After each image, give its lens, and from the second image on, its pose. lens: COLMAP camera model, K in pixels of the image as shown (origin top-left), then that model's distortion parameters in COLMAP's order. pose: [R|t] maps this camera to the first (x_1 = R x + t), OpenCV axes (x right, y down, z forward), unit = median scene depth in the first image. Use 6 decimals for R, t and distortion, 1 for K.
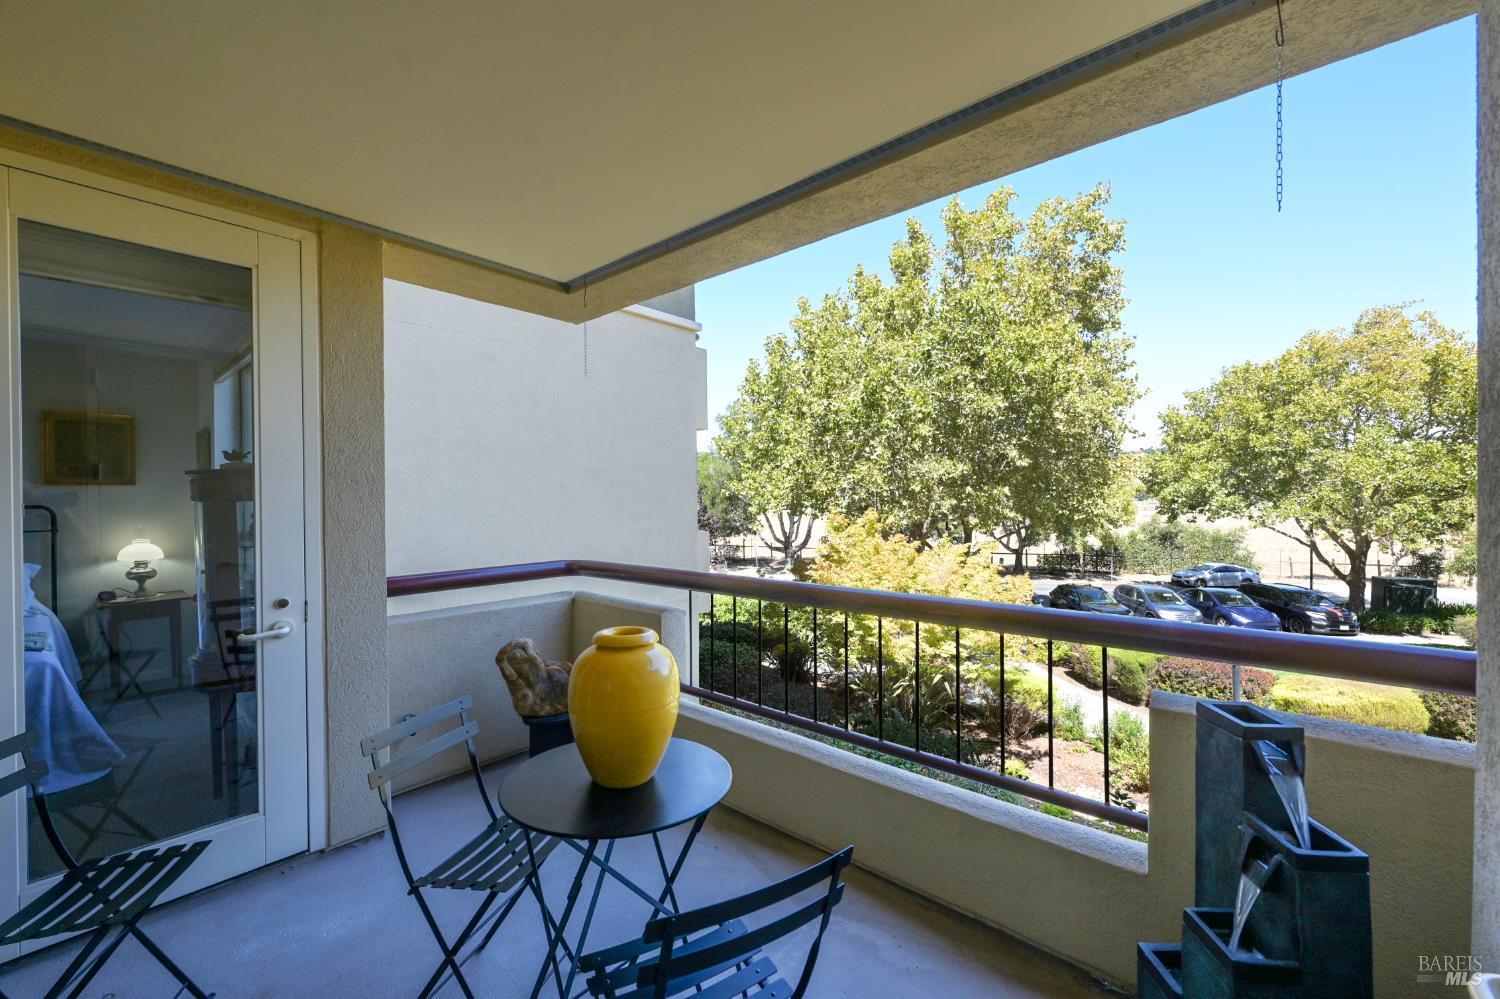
lens RADIAL K [[594.5, 0, 750.0], [0, 594.5, 499.5], [0, 0, 1]] dist [0.000969, -0.000357]
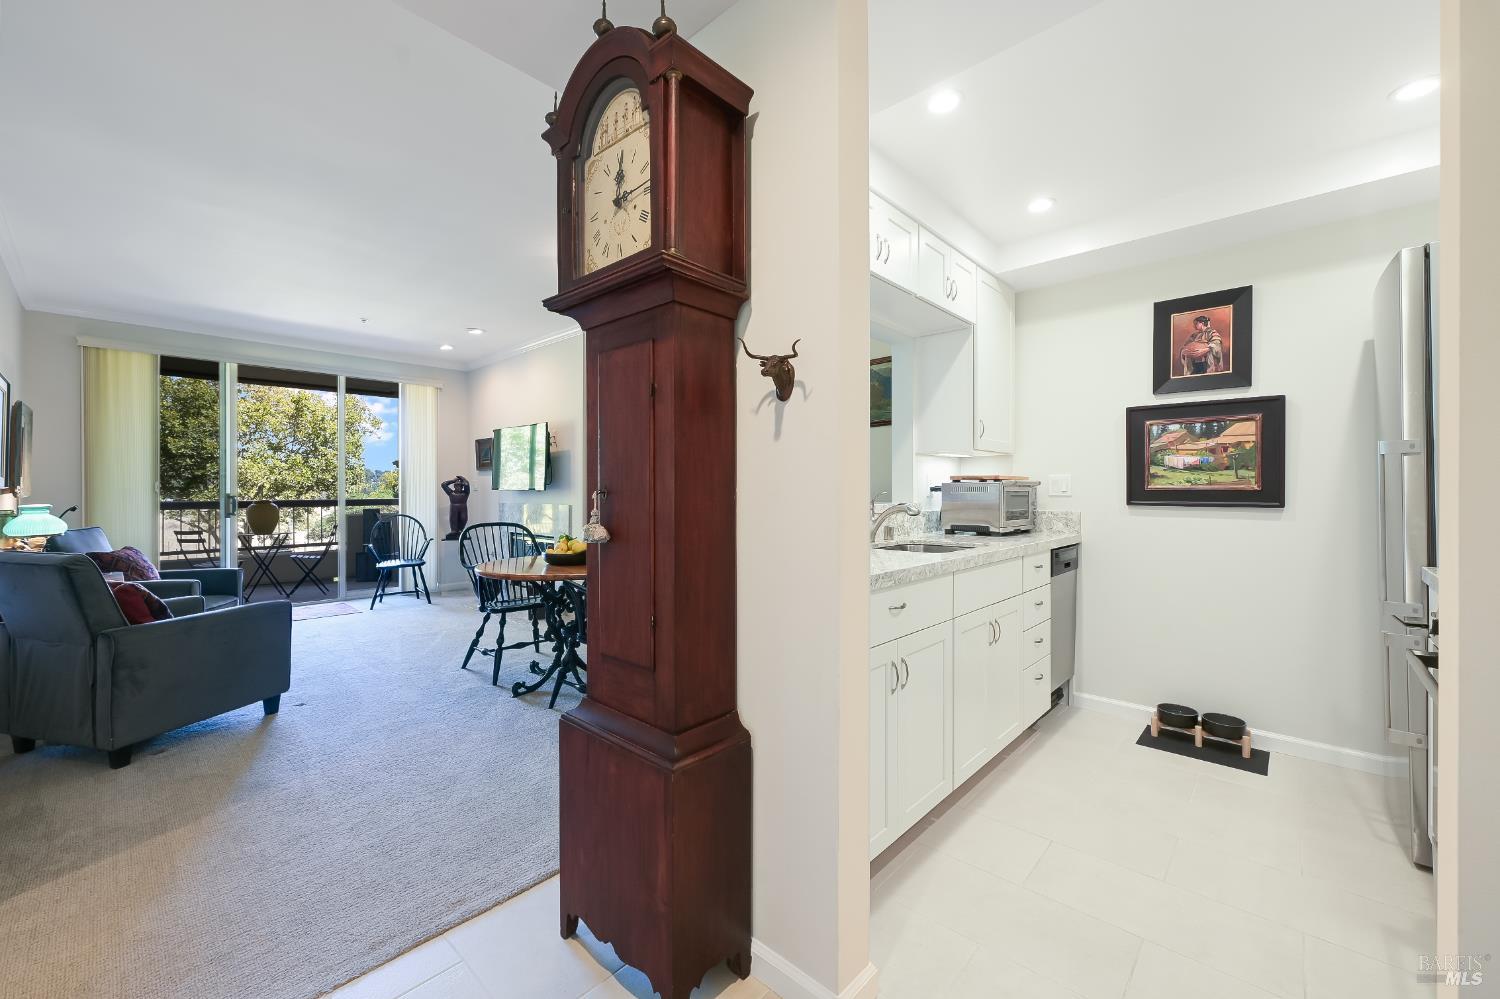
lens RADIAL K [[595.3, 0, 751.5], [0, 595.3, 492.2], [0, 0, 1]] dist [0.001839, 0.000129]
pose [[0.029113, 0.005467, 0.999561, -0.315378], [0.009475, 0.999939, -0.005745, 0.015679], [-0.999531, 0.009638, 0.029060, -0.187153]]
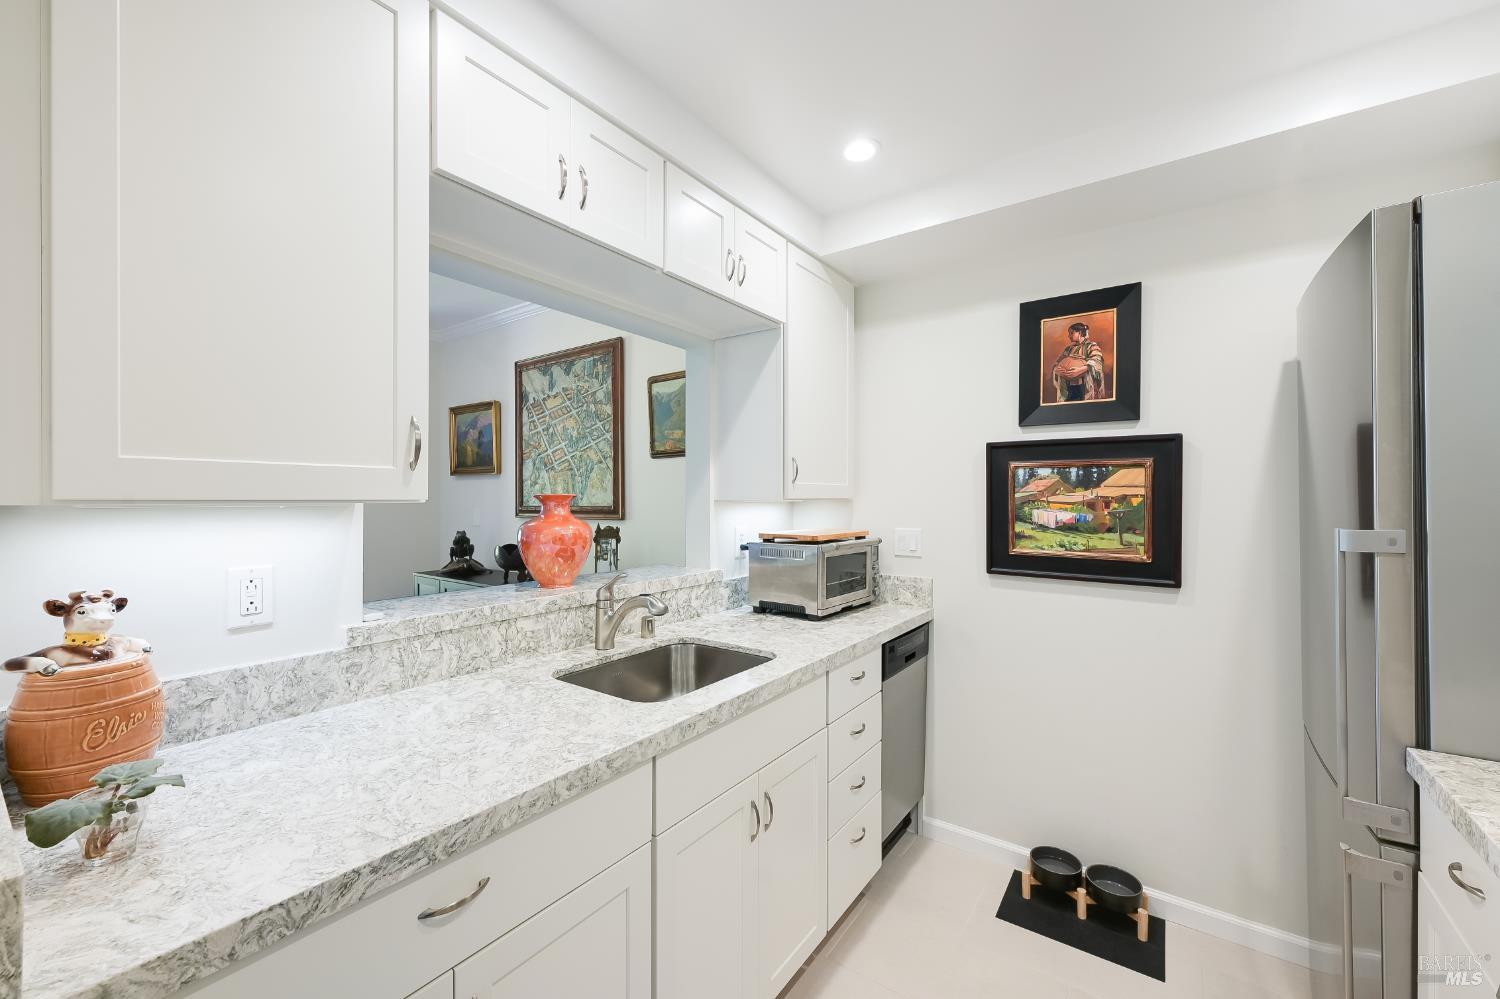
lens RADIAL K [[594.5, 0, 750.0], [0, 594.5, 499.5], [0, 0, 1]] dist [0.000969, -0.000357]
pose [[-0.093986, 0.004979, 0.995561, -0.273952], [0.008663, 0.999954, -0.004183, 0.006074], [-0.995536, 0.008232, -0.094025, -0.219299]]
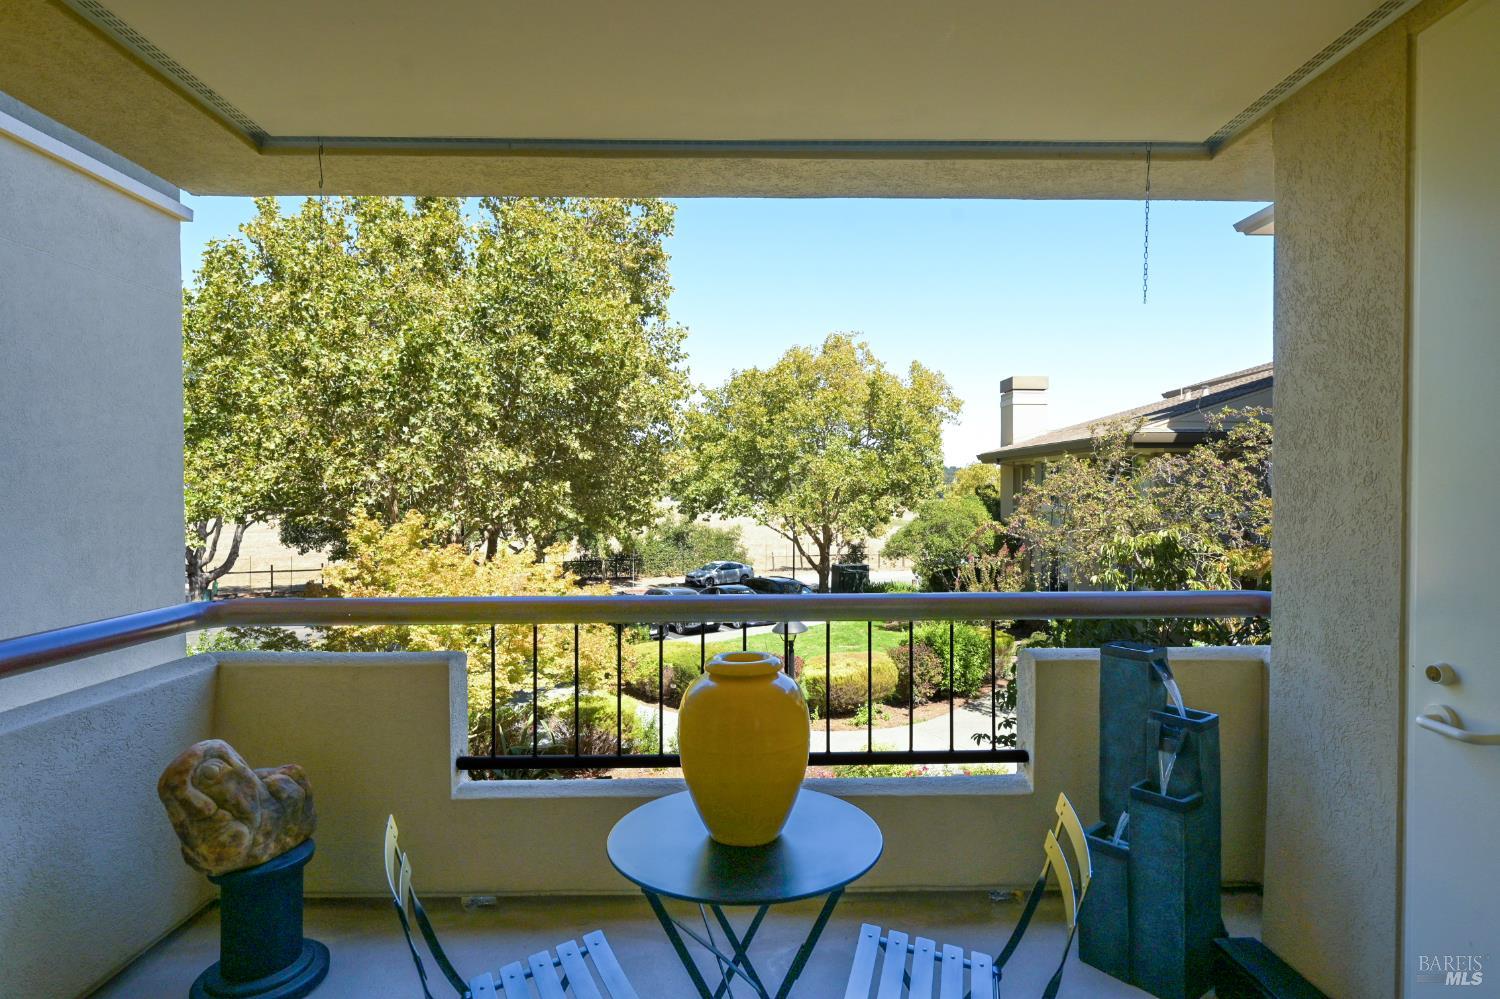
lens RADIAL K [[754.1, 0, 750.0], [0, 754.1, 499.5], [0, 0, 1]] dist [0.001432, 0.000243]
pose [[0.744706, 0.000057, 0.667393, -0.065346], [-0.001287, 0.999998, 0.001351, 0.000137], [-0.667392, -0.001865, 0.744704, 0.015712]]
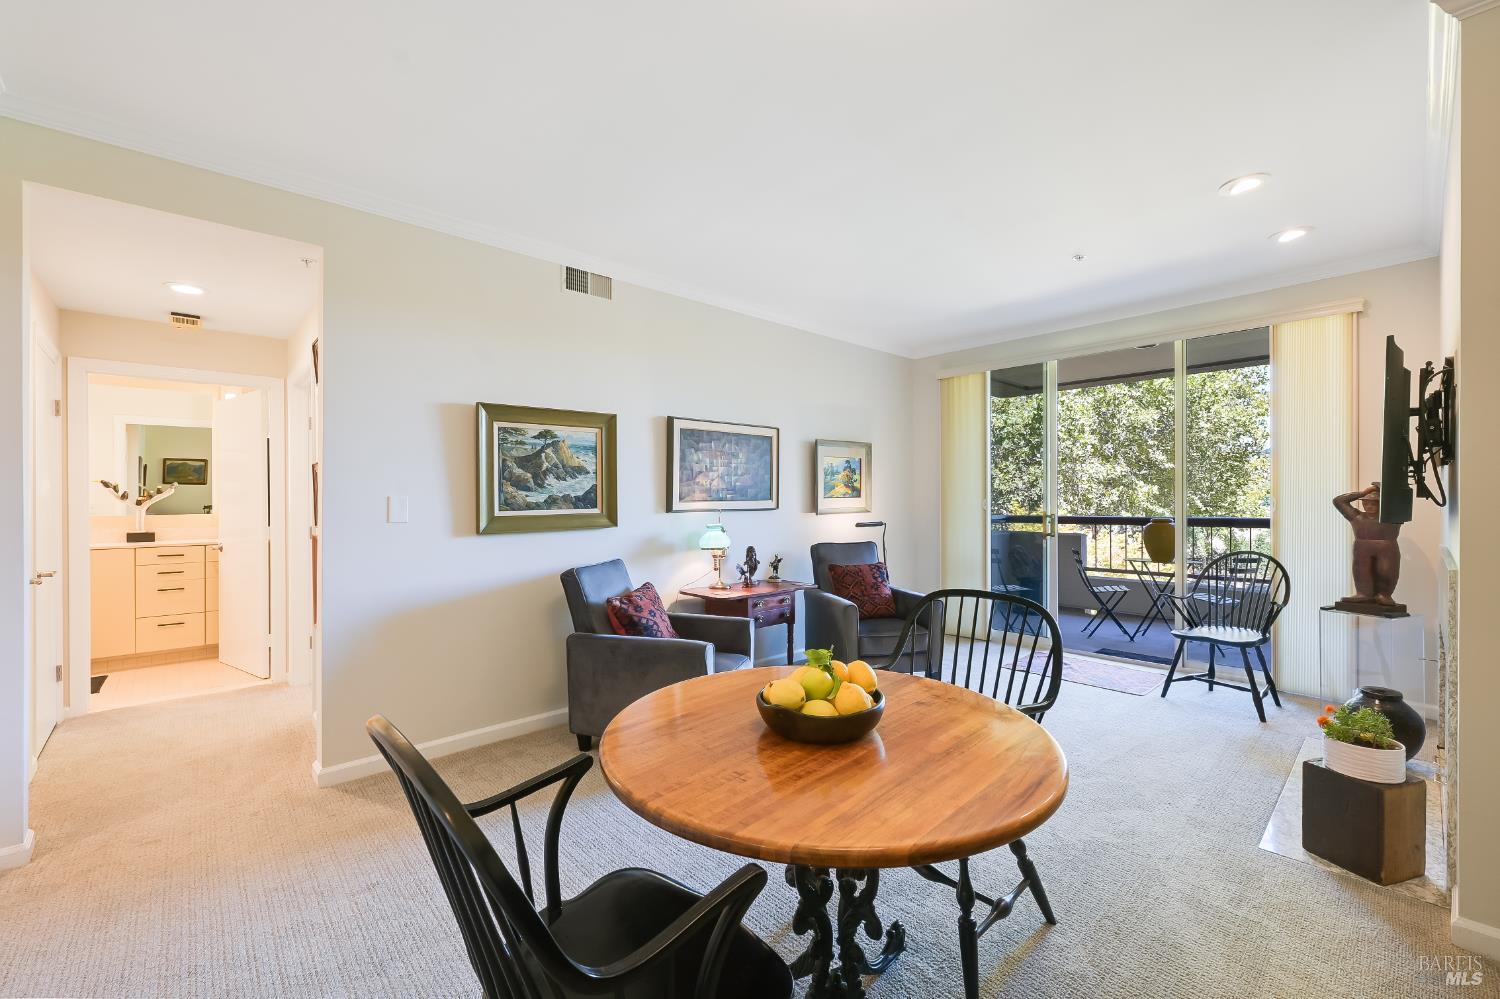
lens RADIAL K [[617.5, 0, 750.0], [0, 617.5, 499.5], [0, 0, 1]] dist [0.000590, 0.000034]
pose [[0.993971, 0.004557, -0.109553, -0.154824], [-0.005104, 0.999976, -0.004720, 0.009899], [0.109529, 0.005251, 0.993970, -0.198555]]
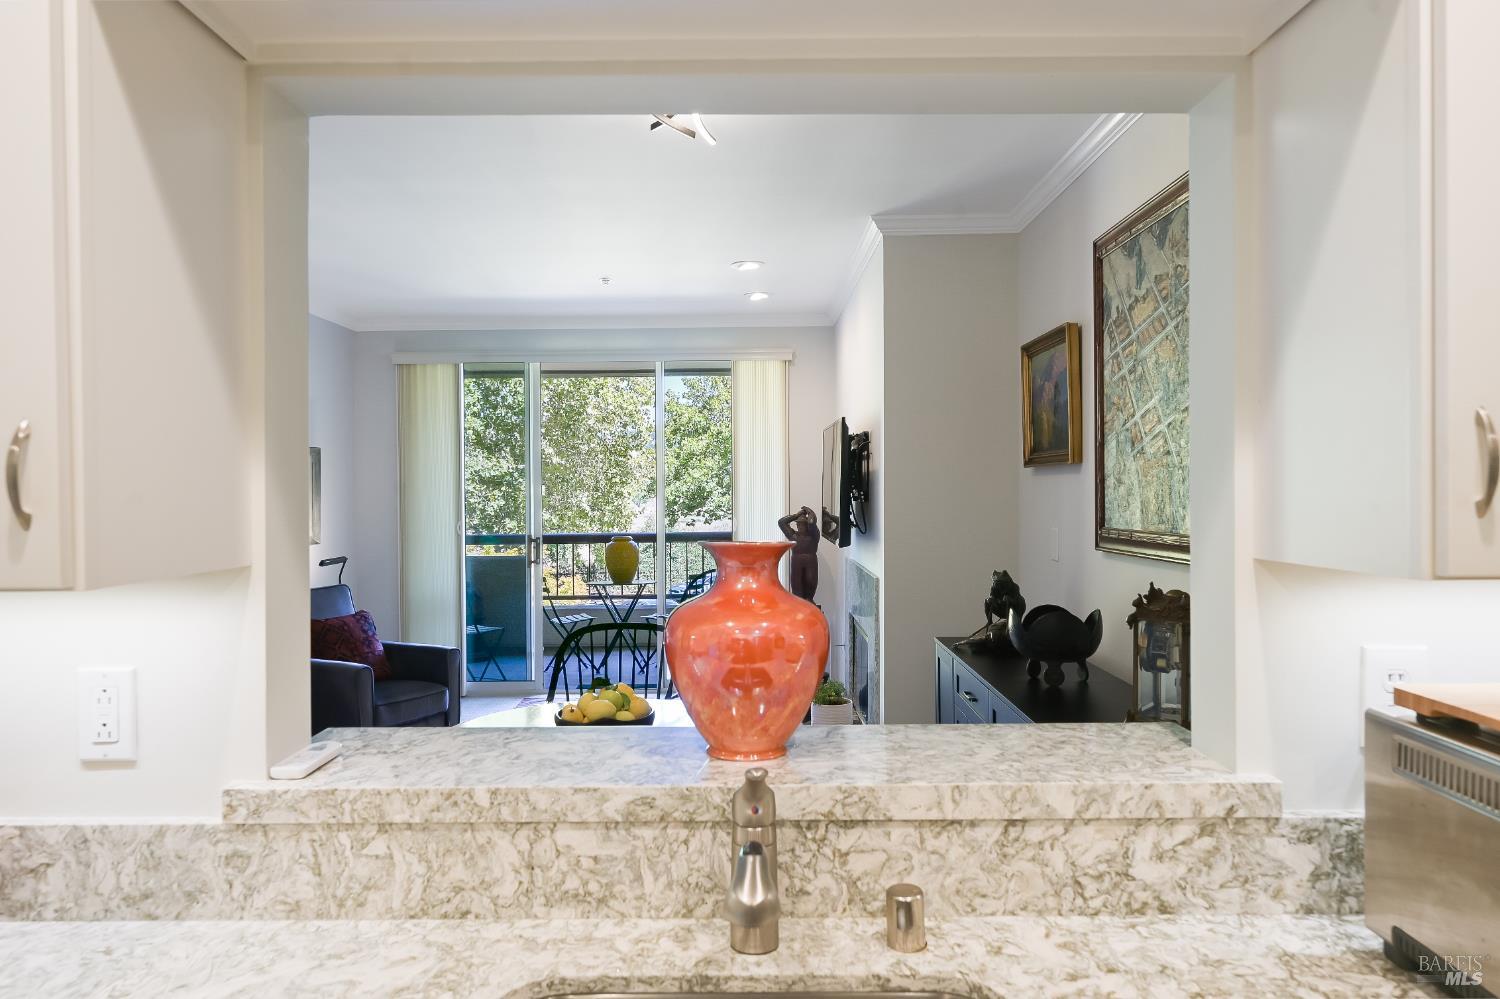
lens RADIAL K [[1000.8, 0, 750.0], [0, 1000.8, 499.5], [0, 0, 1]] dist [-0.003069, 0.002500]
pose [[0.754383, -0.004592, 0.656419, -0.227758], [0.007180, 0.999973, -0.001256, 0.002274], [-0.656395, 0.005661, 0.754396, -0.246385]]
